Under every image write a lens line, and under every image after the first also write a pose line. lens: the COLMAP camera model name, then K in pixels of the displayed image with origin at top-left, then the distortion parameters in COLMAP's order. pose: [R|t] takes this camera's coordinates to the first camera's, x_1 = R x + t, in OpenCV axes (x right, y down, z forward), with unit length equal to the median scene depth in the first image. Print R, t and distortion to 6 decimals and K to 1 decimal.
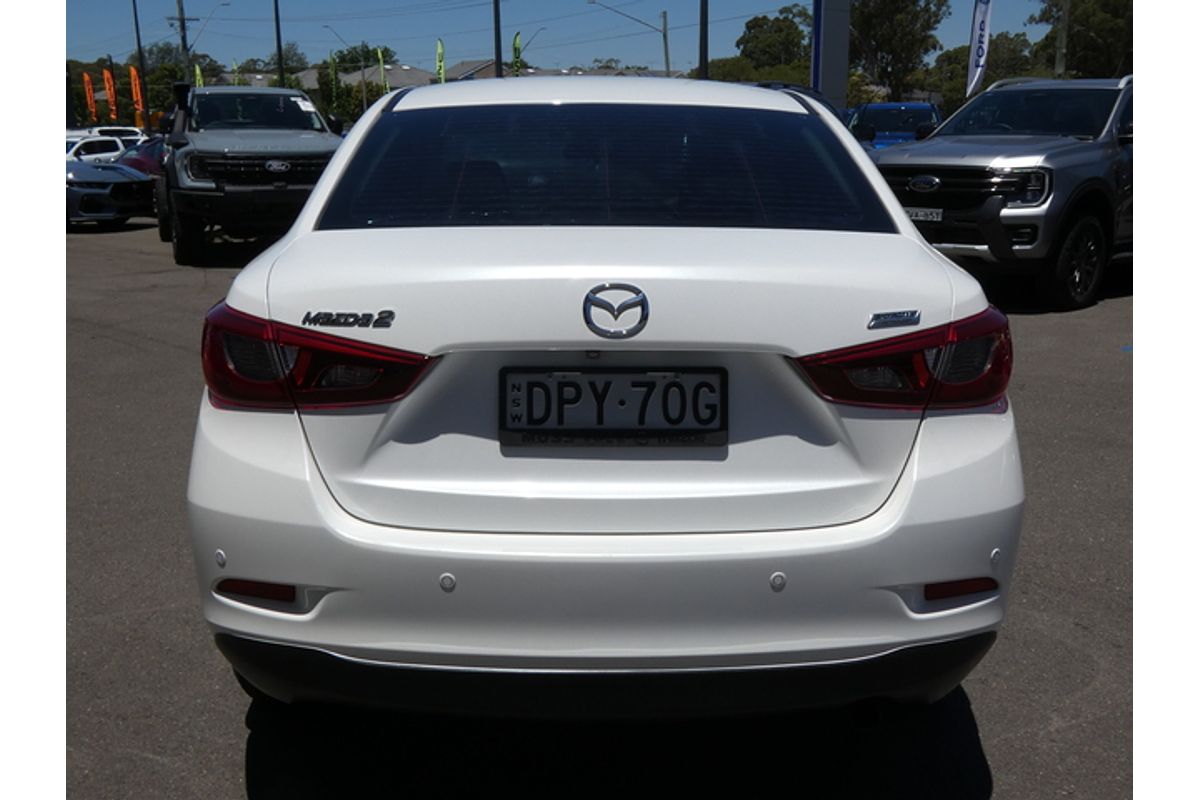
lens RADIAL K [[1234.3, 0, 598.3], [0, 1234.3, 401.3], [0, 0, 1]] dist [-0.010078, 0.000000]
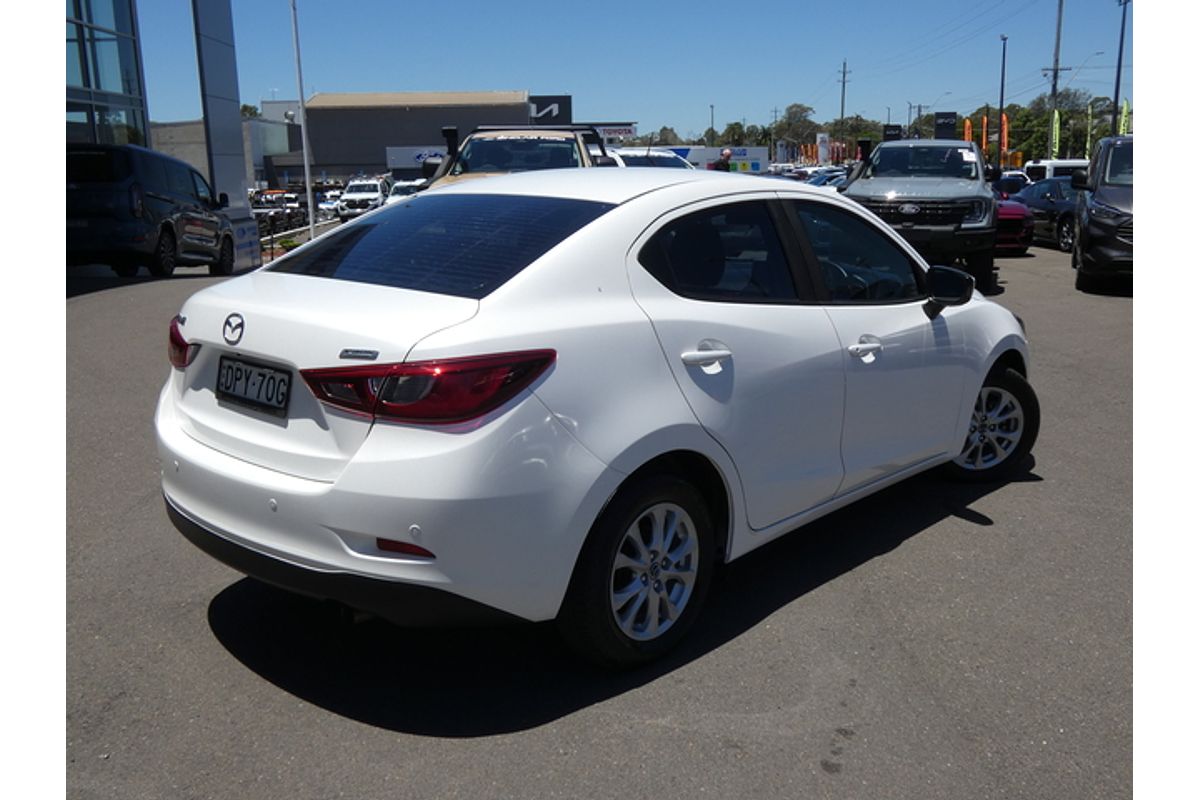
lens RADIAL K [[1081.4, 0, 587.3], [0, 1081.4, 402.3], [0, 0, 1]] dist [-0.031743, 0.026647]
pose [[0.718491, 0.147542, -0.679708, 1.338566], [-0.146474, 0.987423, 0.059505, -0.127540], [0.679939, 0.056806, 0.731065, 0.230376]]
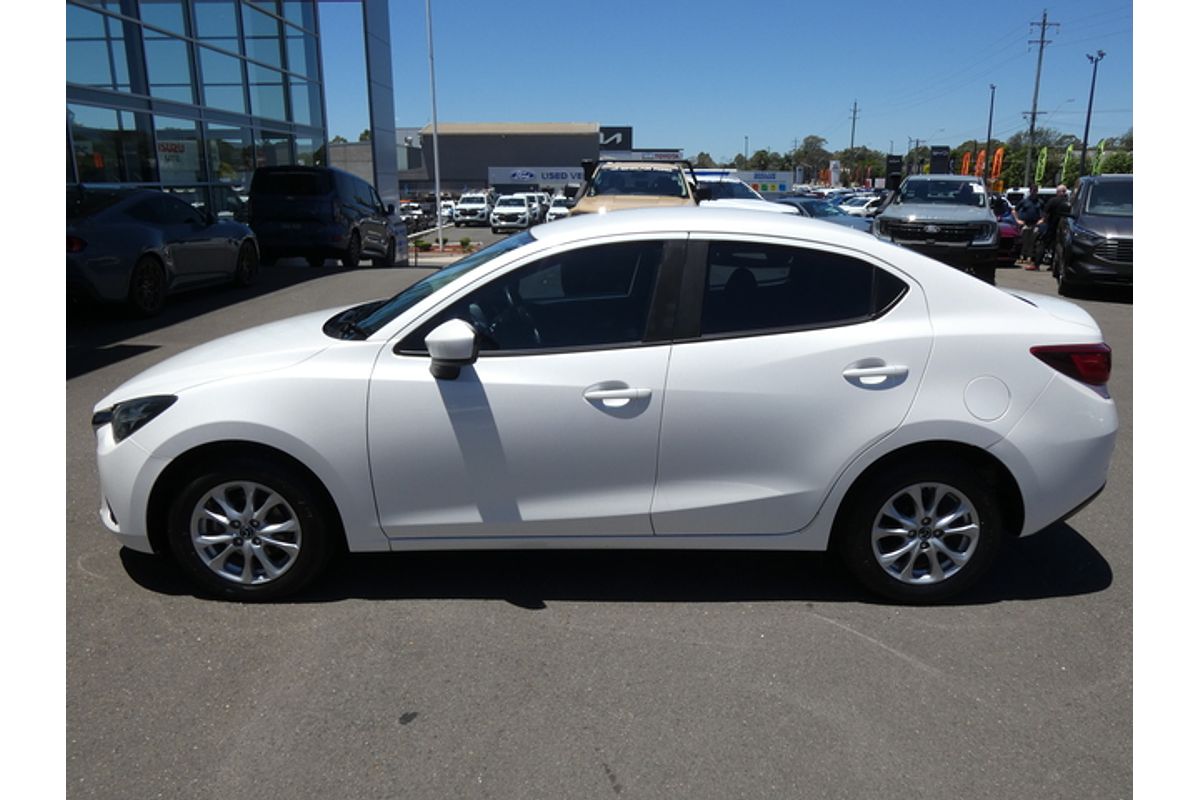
lens RADIAL K [[883.1, 0, 577.8], [0, 883.1, 410.6], [0, 0, 1]] dist [-0.038380, 0.010527]
pose [[0.677454, 0.195274, -0.709171, 1.414647], [-0.171520, 0.979477, 0.105855, -0.042509], [0.715288, 0.049925, 0.697044, -0.394815]]
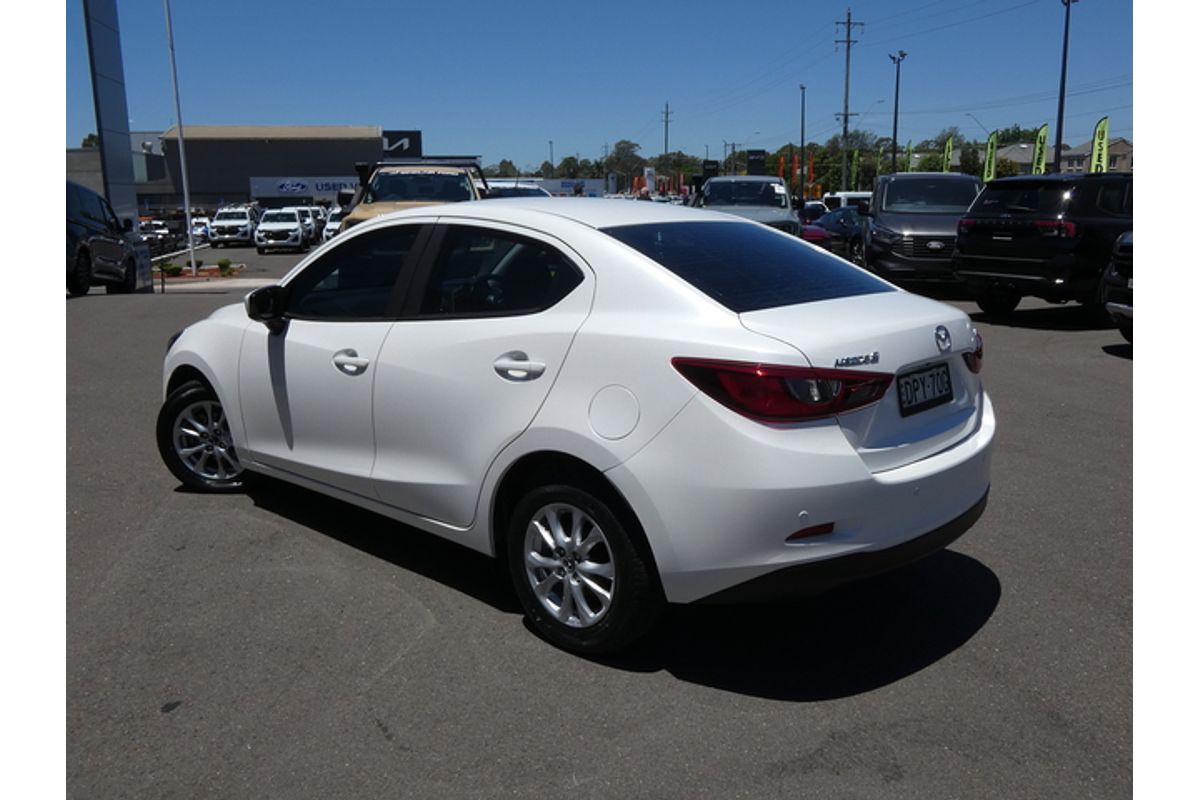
lens RADIAL K [[1025.9, 0, 609.1], [0, 1025.9, 389.2], [0, 0, 1]] dist [-0.010502, -0.011283]
pose [[0.828474, 0.106246, -0.549856, 1.682364], [-0.122532, 0.992439, 0.007144, 0.040840], [0.546458, 0.061456, 0.835229, -0.550314]]
